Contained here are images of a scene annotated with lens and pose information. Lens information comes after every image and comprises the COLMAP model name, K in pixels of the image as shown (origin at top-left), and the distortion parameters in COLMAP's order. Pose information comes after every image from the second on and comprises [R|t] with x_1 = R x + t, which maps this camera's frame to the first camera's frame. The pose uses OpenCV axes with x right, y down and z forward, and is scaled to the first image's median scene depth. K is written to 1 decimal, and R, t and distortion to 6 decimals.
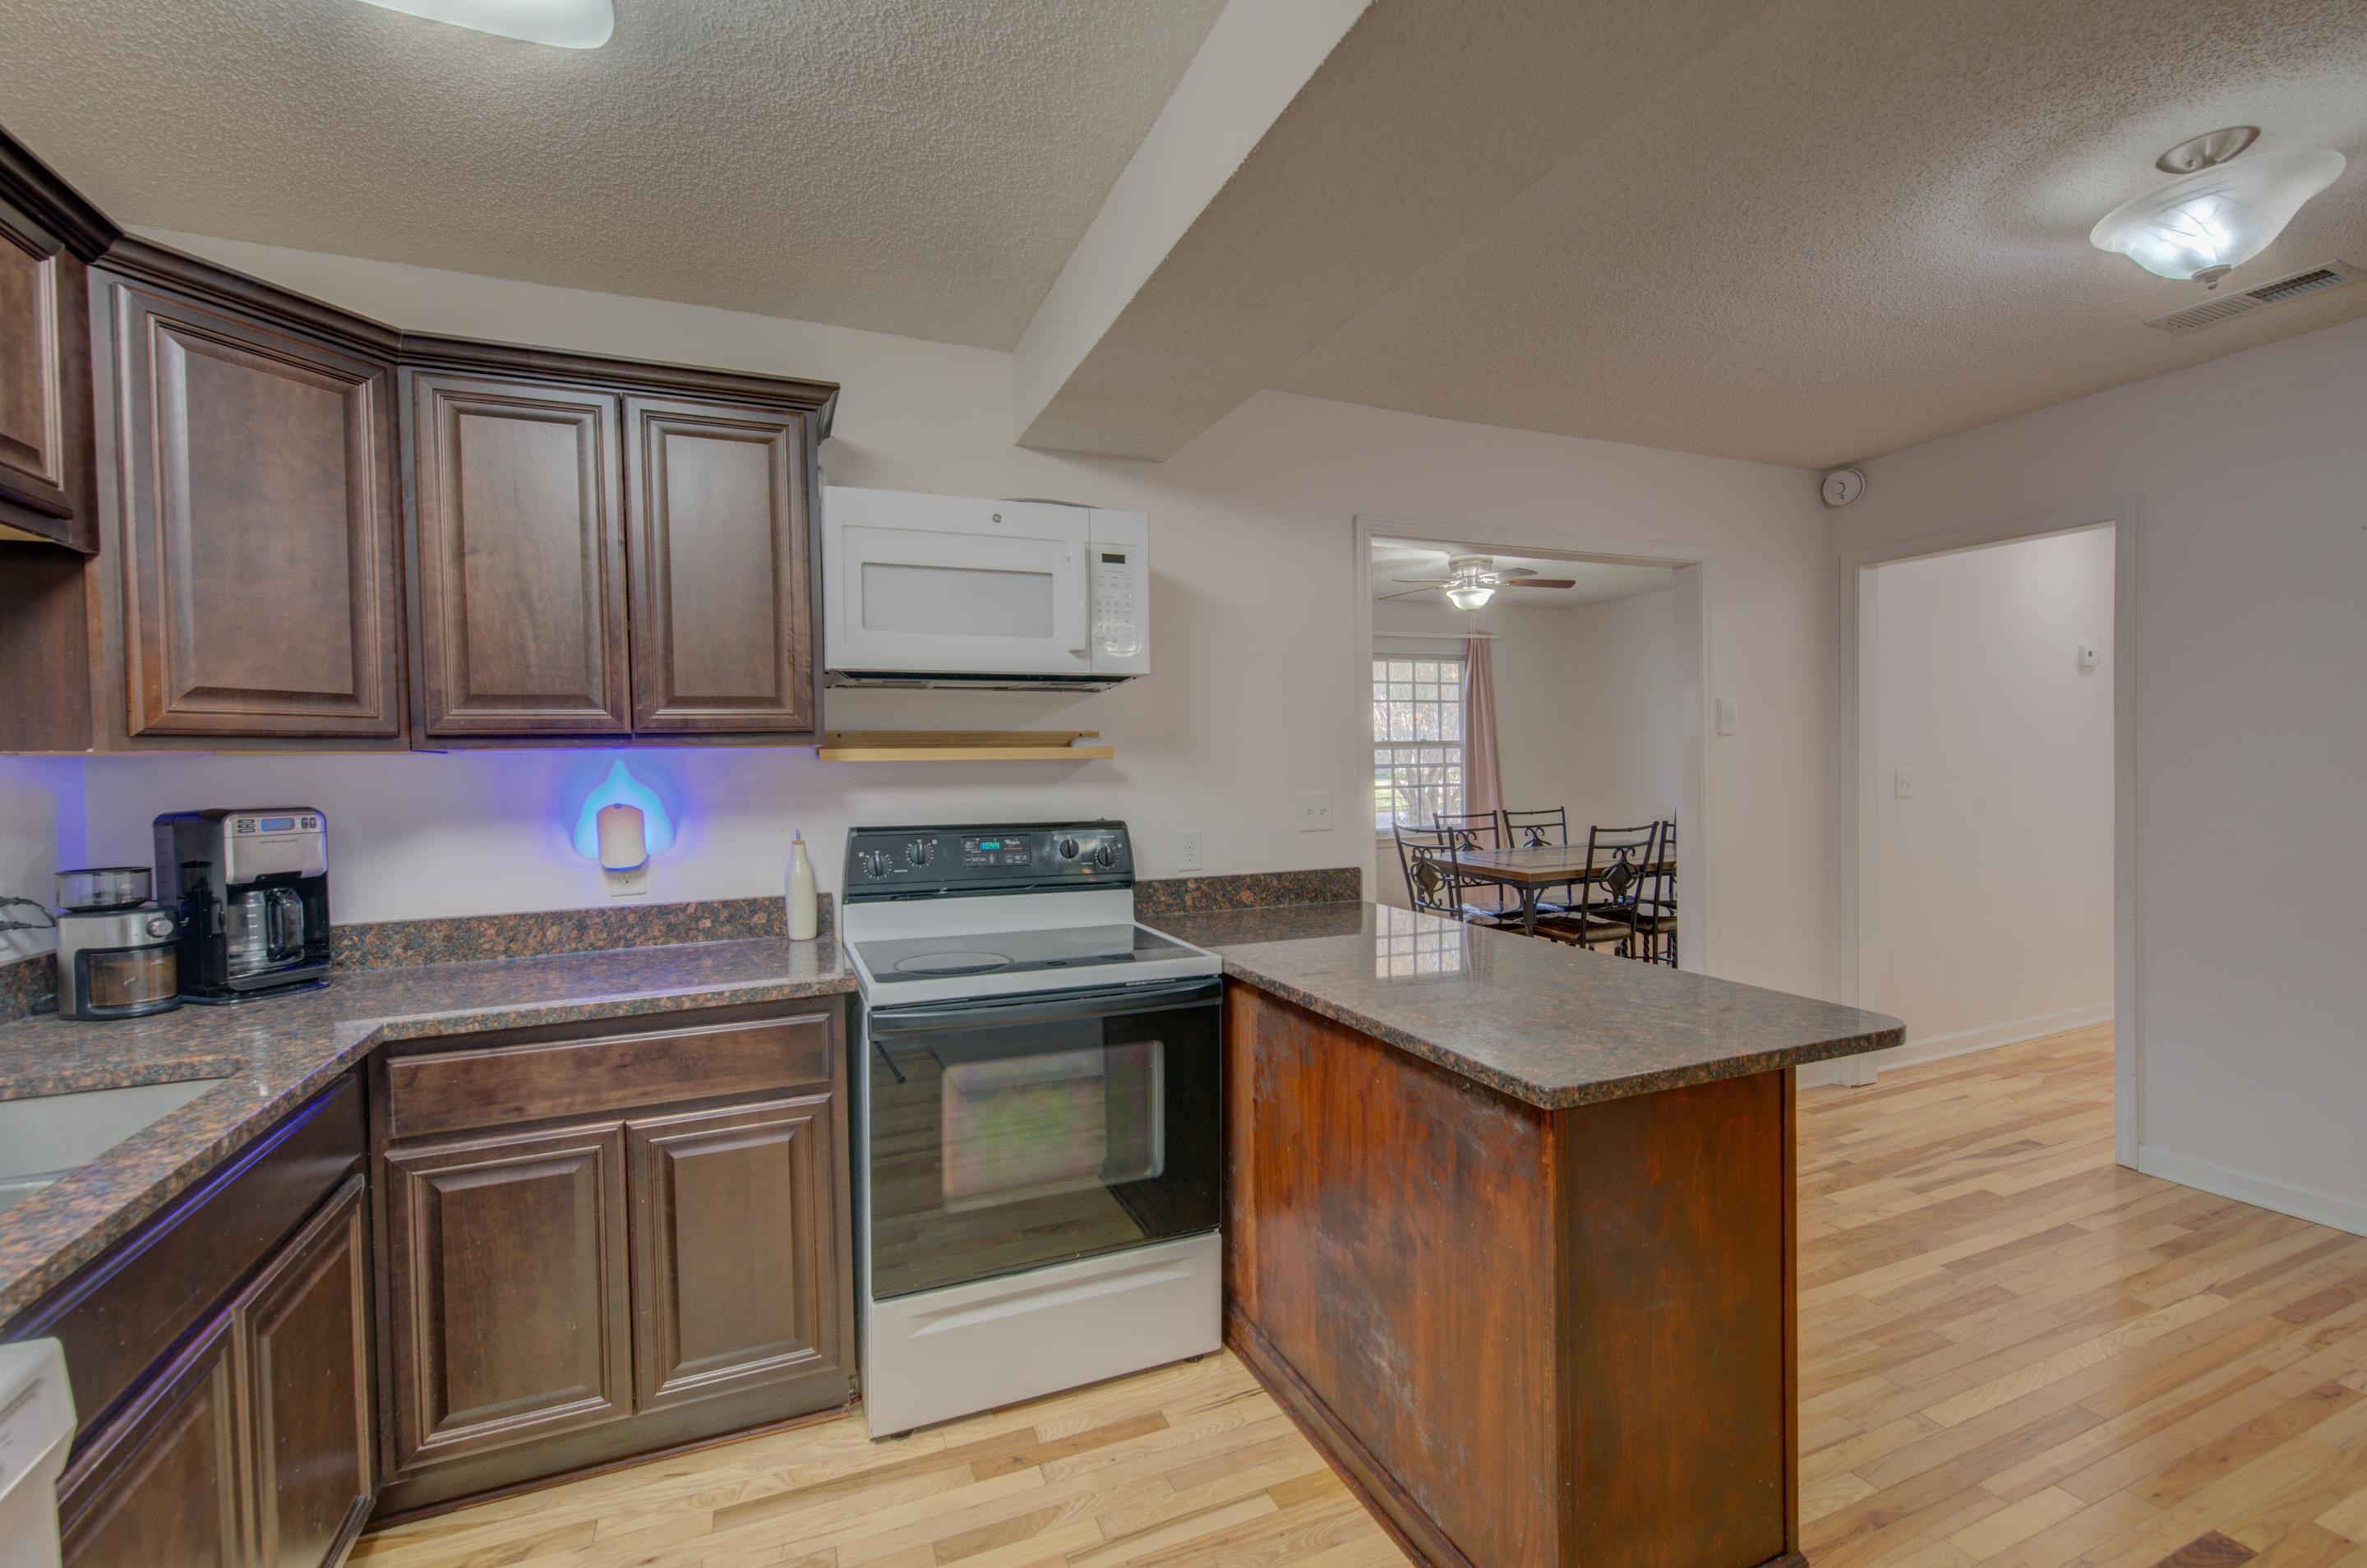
lens RADIAL K [[1002.2, 0, 1190.2], [0, 1002.2, 784.1], [0, 0, 1]] dist [0.000832, 0.000552]
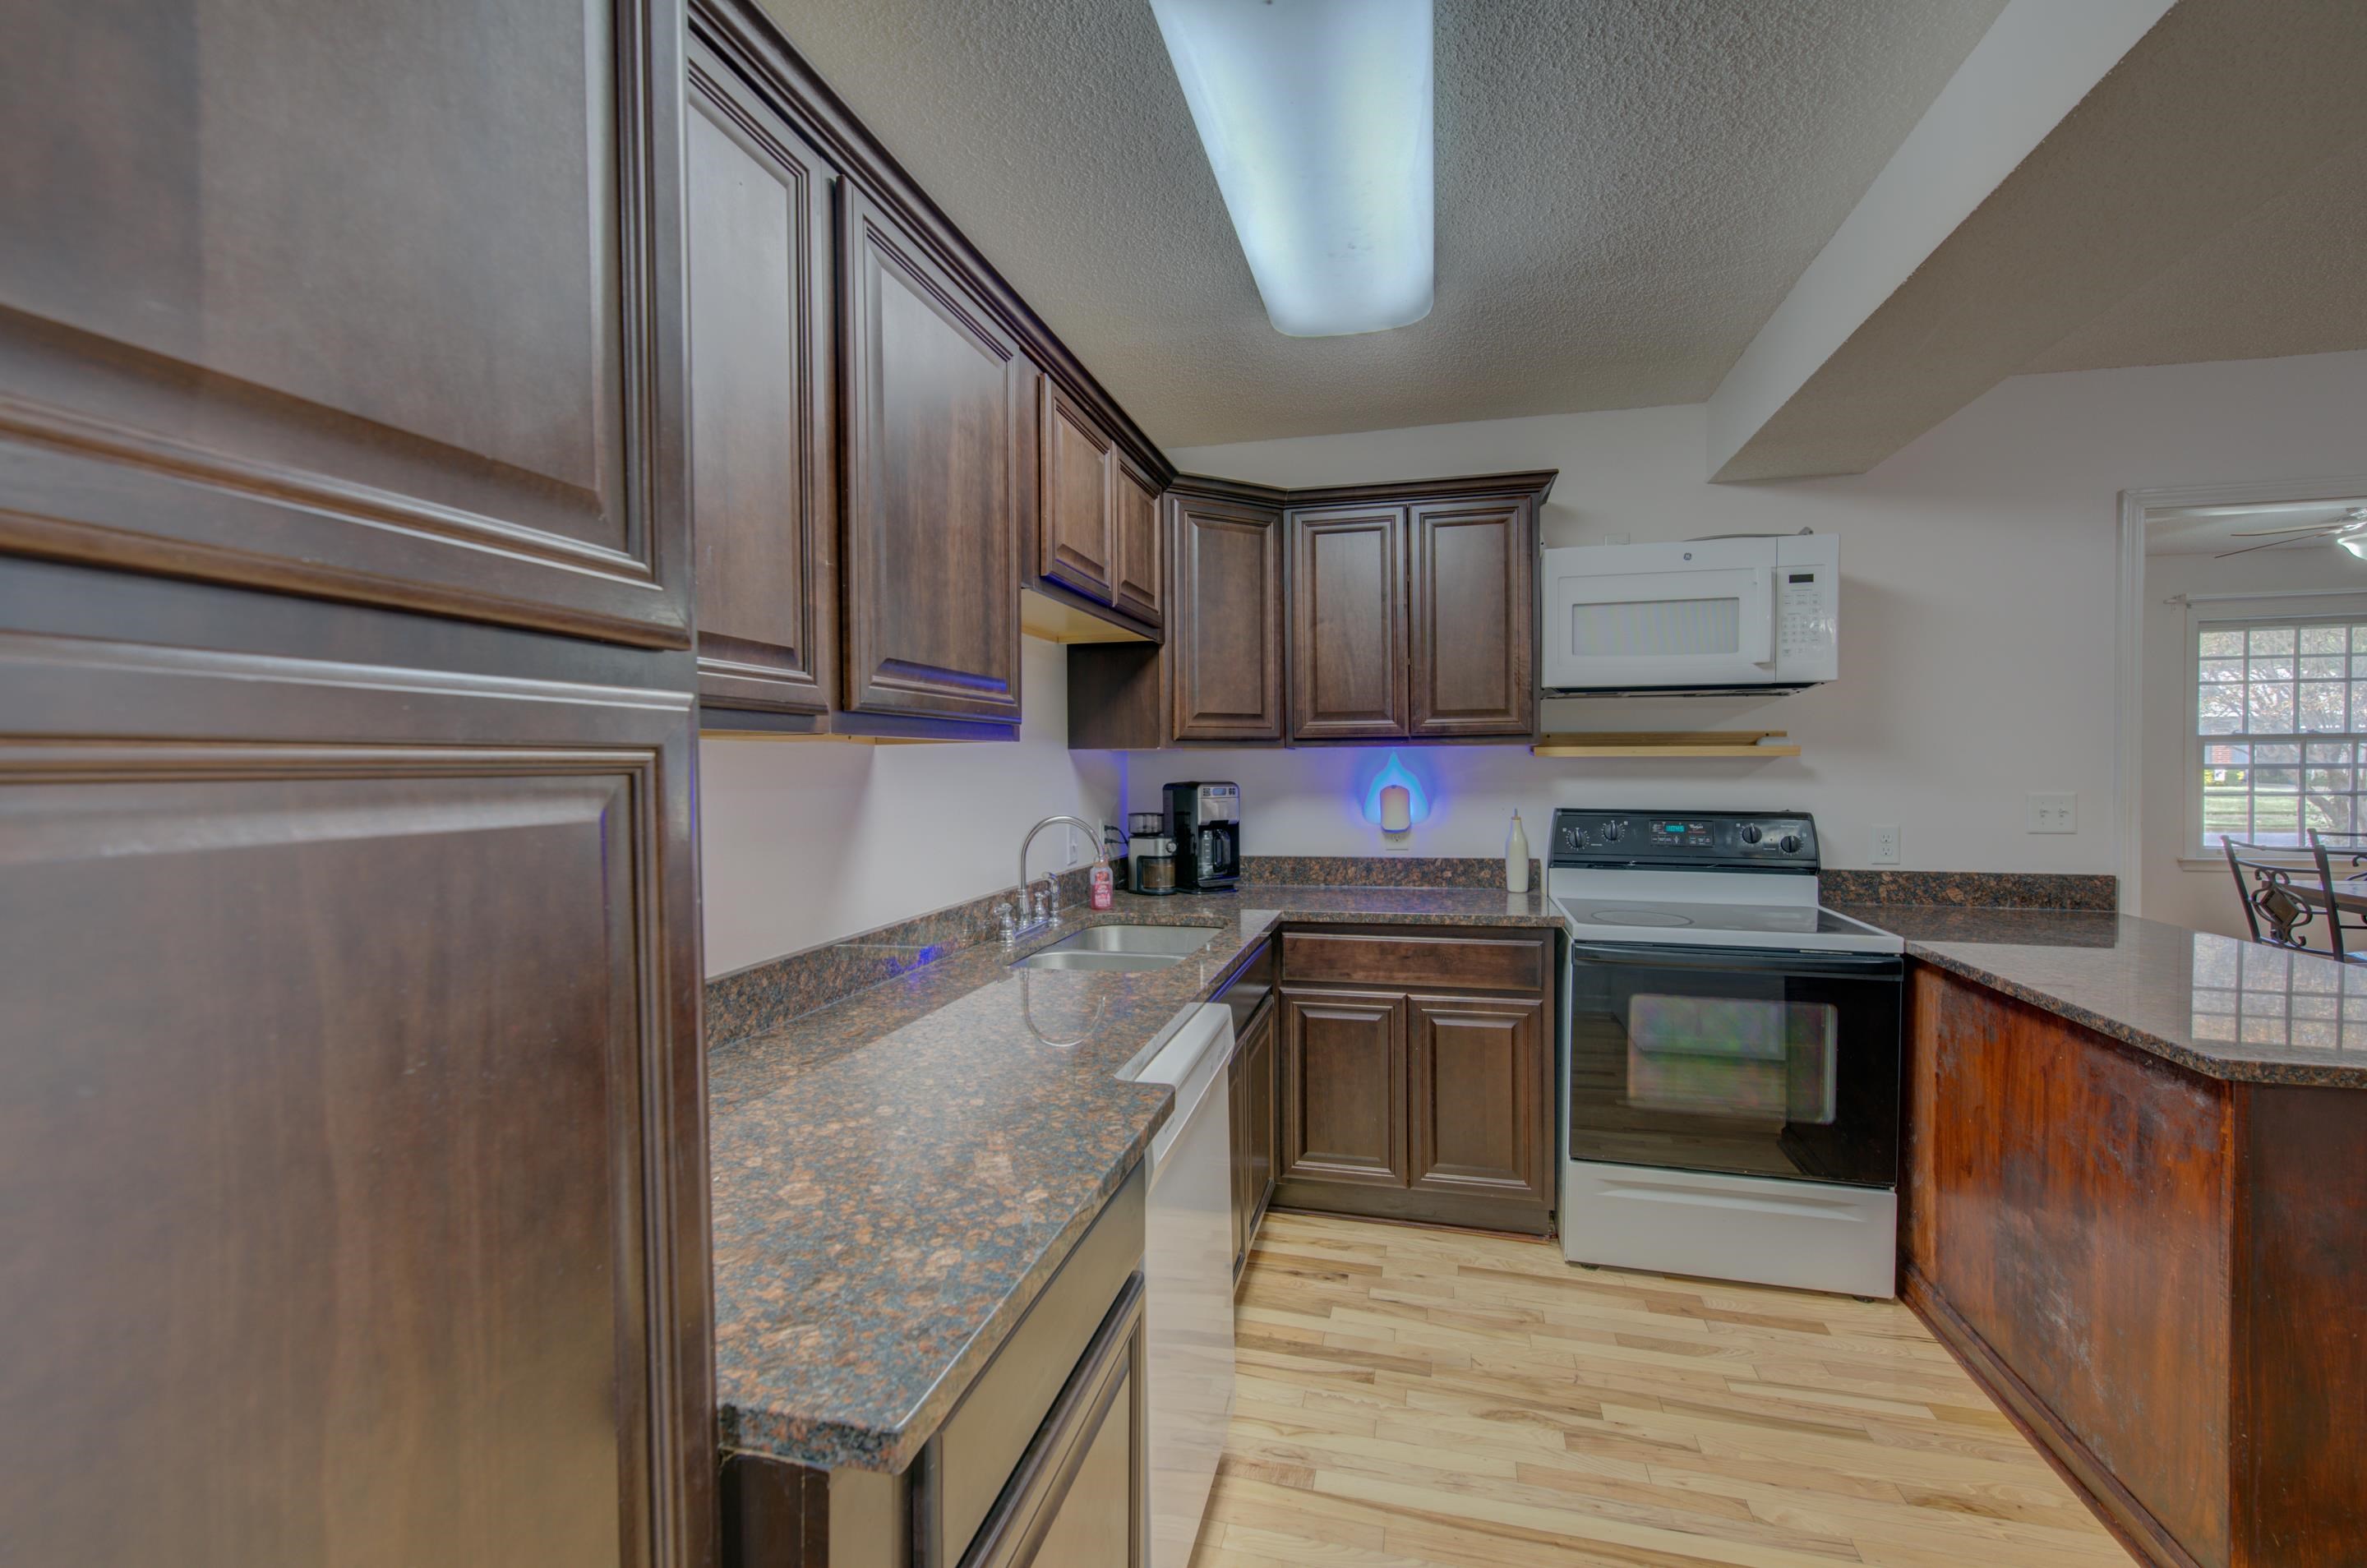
lens RADIAL K [[1002.2, 0, 1190.2], [0, 1002.2, 784.1], [0, 0, 1]] dist [0.000832, 0.000552]
pose [[0.794400, 0.023499, -0.606940, 0.080263], [-0.019813, 0.999722, 0.012775, 0.006563], [0.607071, 0.001877, 0.794645, -0.371257]]
